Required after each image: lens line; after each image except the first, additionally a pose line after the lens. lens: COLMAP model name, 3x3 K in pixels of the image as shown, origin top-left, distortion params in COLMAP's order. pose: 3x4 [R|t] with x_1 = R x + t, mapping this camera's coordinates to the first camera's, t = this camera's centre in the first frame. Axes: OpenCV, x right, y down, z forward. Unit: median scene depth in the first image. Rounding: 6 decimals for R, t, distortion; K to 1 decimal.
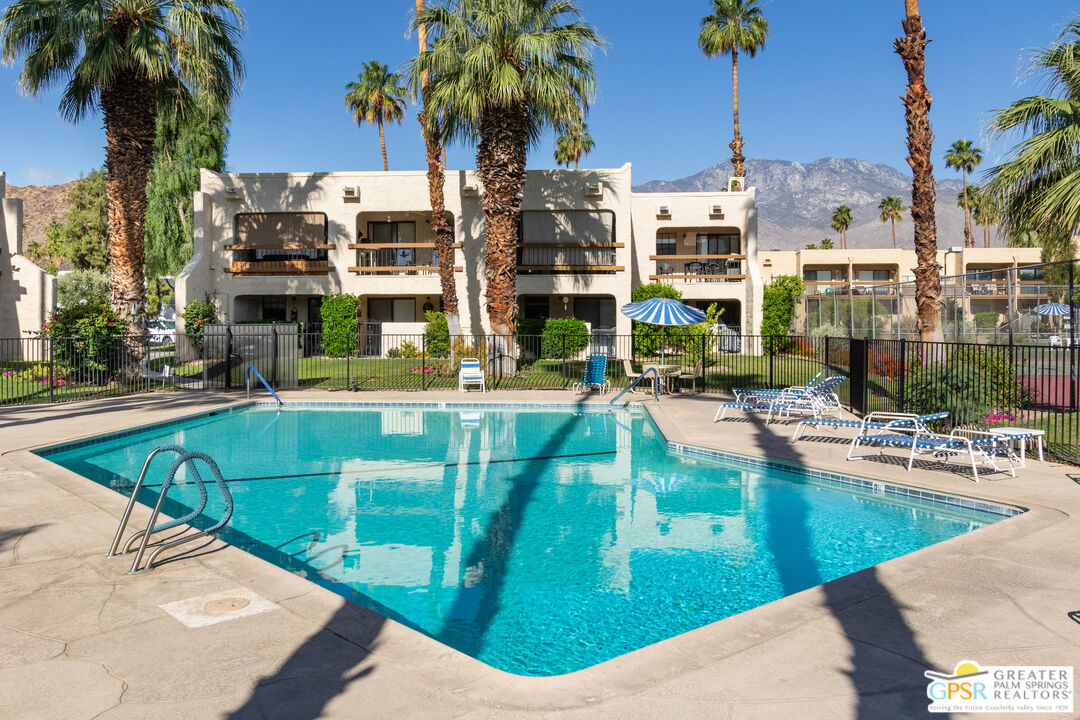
lens RADIAL K [[843.7, 0, 540.2], [0, 843.7, 341.5], [0, 0, 1]] dist [0.001604, -0.001882]
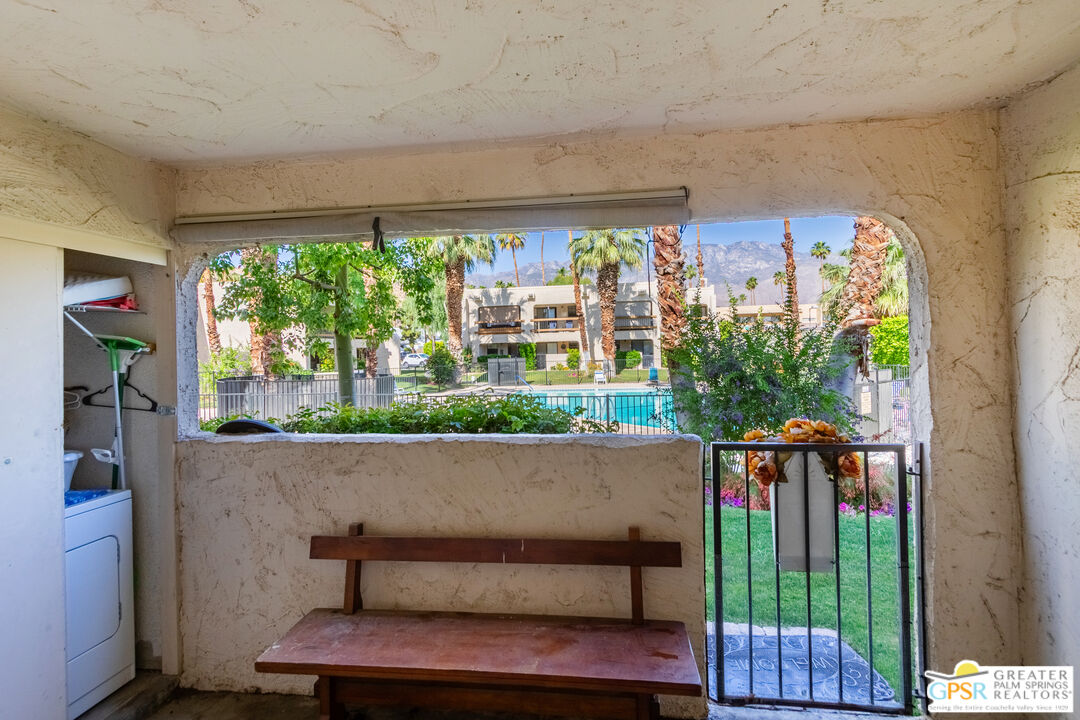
lens RADIAL K [[503.2, 0, 540.0], [0, 503.2, 360.0], [0, 0, 1]] dist [0.001524, -0.000091]
pose [[0.998157, -0.027023, -0.054341, -0.136988], [0.027372, 0.999609, 0.005687, -0.017158], [0.054166, -0.007164, 0.998506, -0.328494]]
